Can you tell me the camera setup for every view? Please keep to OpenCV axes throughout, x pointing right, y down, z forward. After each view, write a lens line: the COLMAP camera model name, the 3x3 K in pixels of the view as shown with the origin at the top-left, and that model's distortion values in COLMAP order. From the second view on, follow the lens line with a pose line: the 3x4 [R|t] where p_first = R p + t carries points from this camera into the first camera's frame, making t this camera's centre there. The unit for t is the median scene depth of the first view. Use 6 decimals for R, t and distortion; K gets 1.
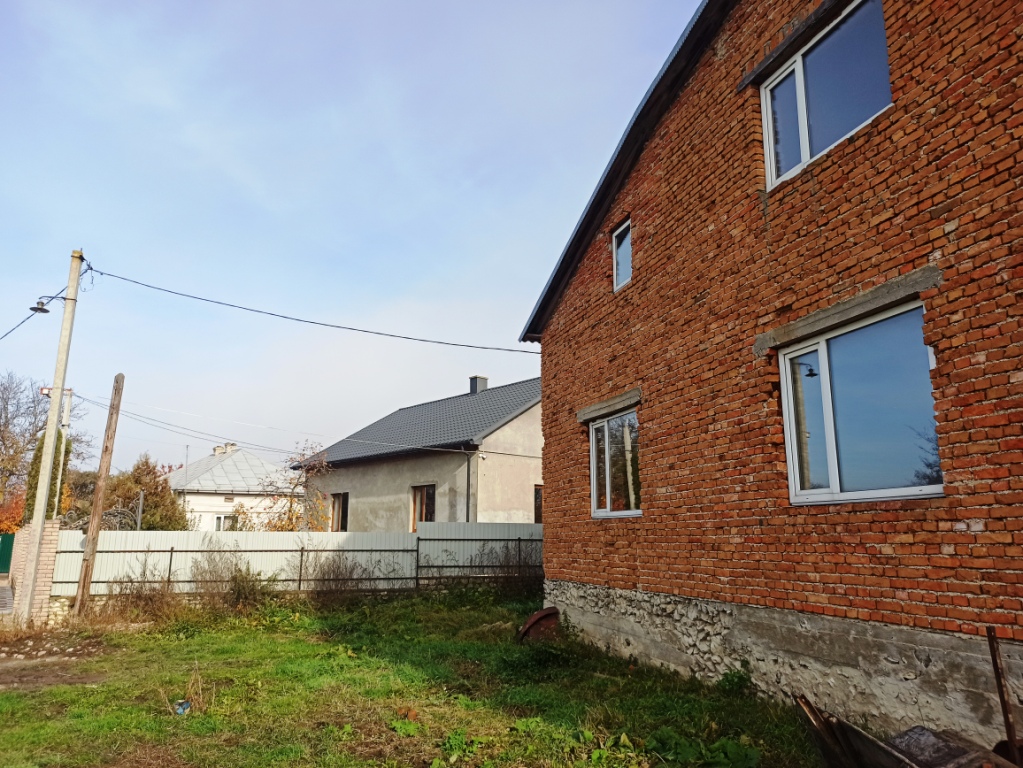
lens RADIAL K [[741.0, 0, 501.2], [0, 741.0, 377.8], [0, 0, 1]] dist [0.043442, -0.013600]
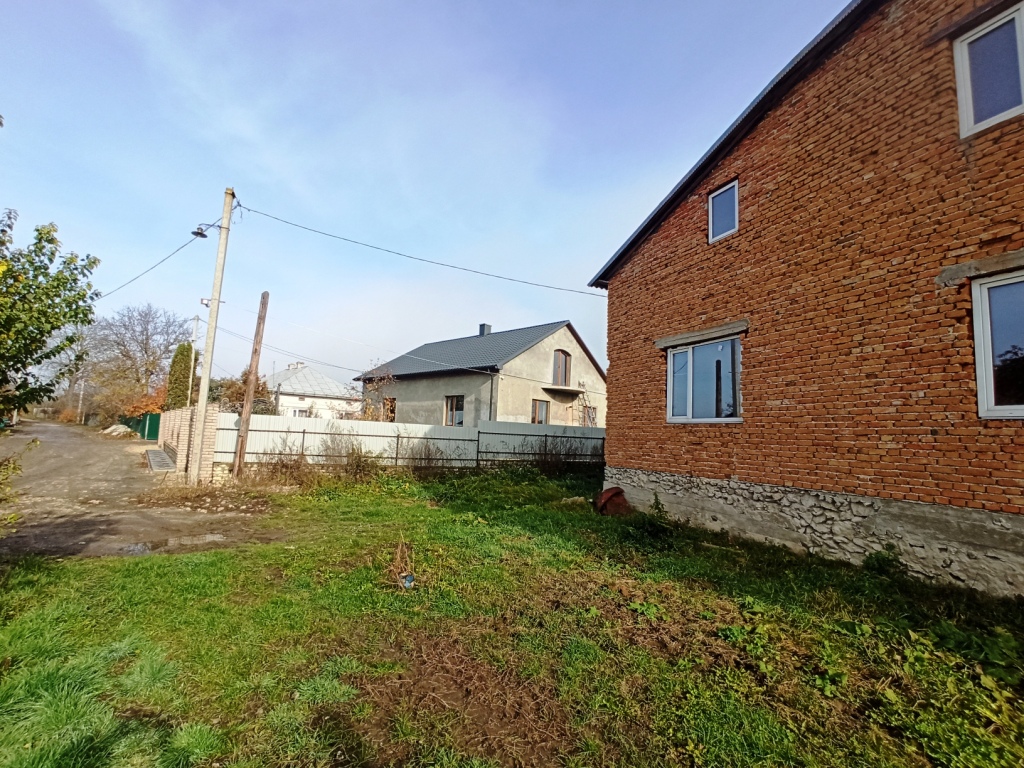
lens RADIAL K [[468.1, 0, 518.1], [0, 468.1, 388.1], [0, 0, 1]] dist [-0.027115, 0.007816]
pose [[0.992735, 0.051054, 0.108956, -0.230542], [-0.063374, 0.991596, 0.112787, 0.055541], [-0.102283, -0.118873, 0.987627, 0.238228]]
